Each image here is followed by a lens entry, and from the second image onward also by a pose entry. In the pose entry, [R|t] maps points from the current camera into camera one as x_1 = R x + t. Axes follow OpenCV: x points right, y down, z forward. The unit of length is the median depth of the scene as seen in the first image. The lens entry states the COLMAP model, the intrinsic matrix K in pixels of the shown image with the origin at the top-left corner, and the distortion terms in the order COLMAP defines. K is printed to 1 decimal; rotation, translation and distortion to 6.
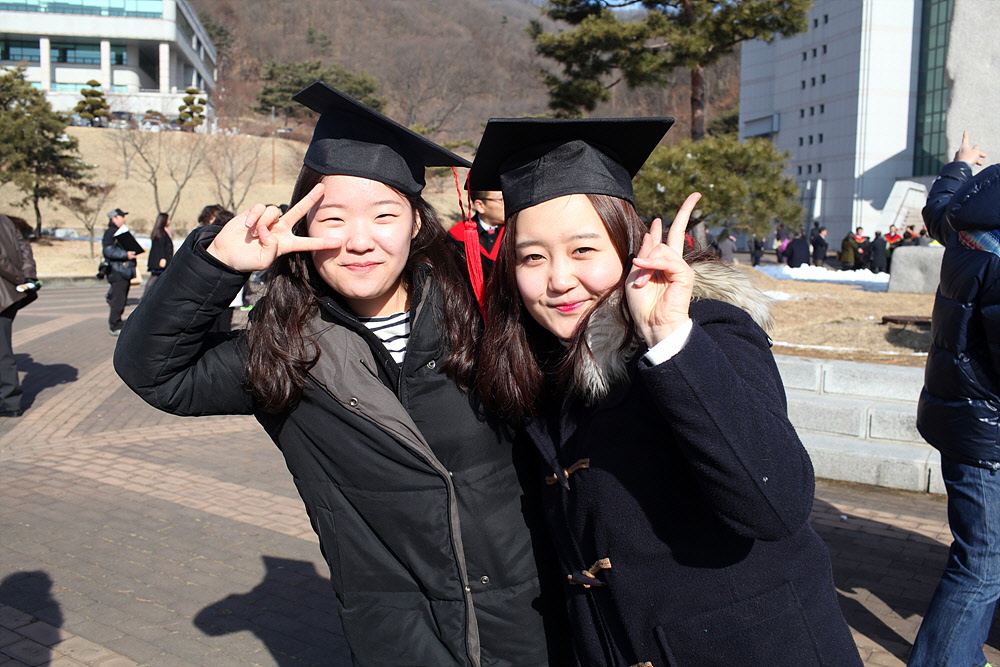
lens RADIAL K [[955.0, 0, 500.4], [0, 955.0, 327.7], [0, 0, 1]] dist [-0.046259, 0.000000]
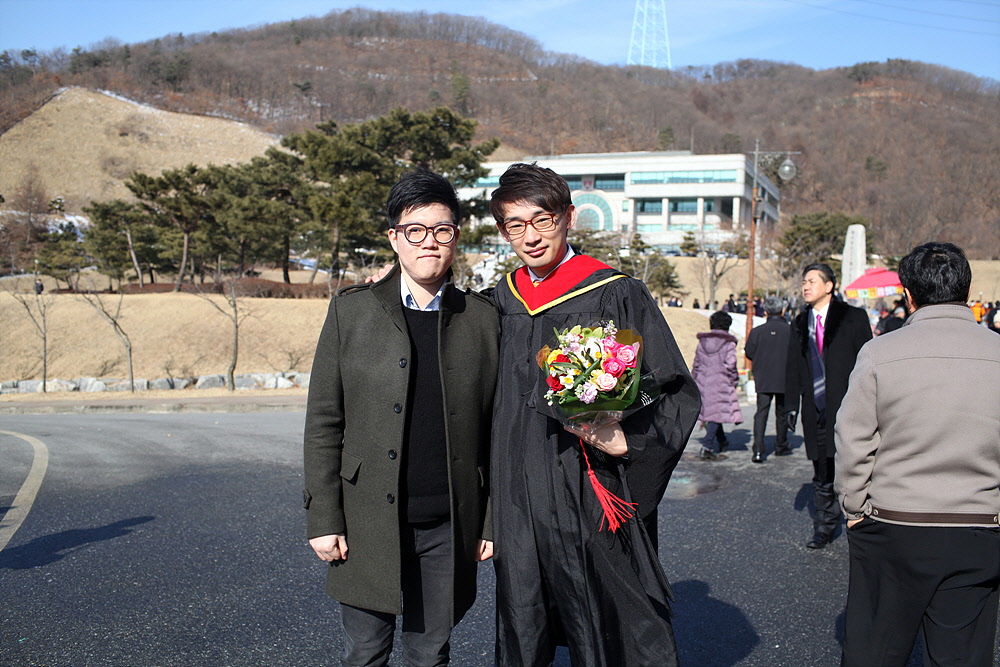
lens RADIAL K [[955.0, 0, 499.9], [0, 955.0, 328.4], [0, 0, 1]] dist [-0.046259, 0.000000]
pose [[0.822440, 0.027186, -0.568202, 0.225102], [-0.083464, 0.993814, -0.073259, 0.063113], [0.562696, 0.107675, 0.819622, -0.492923]]
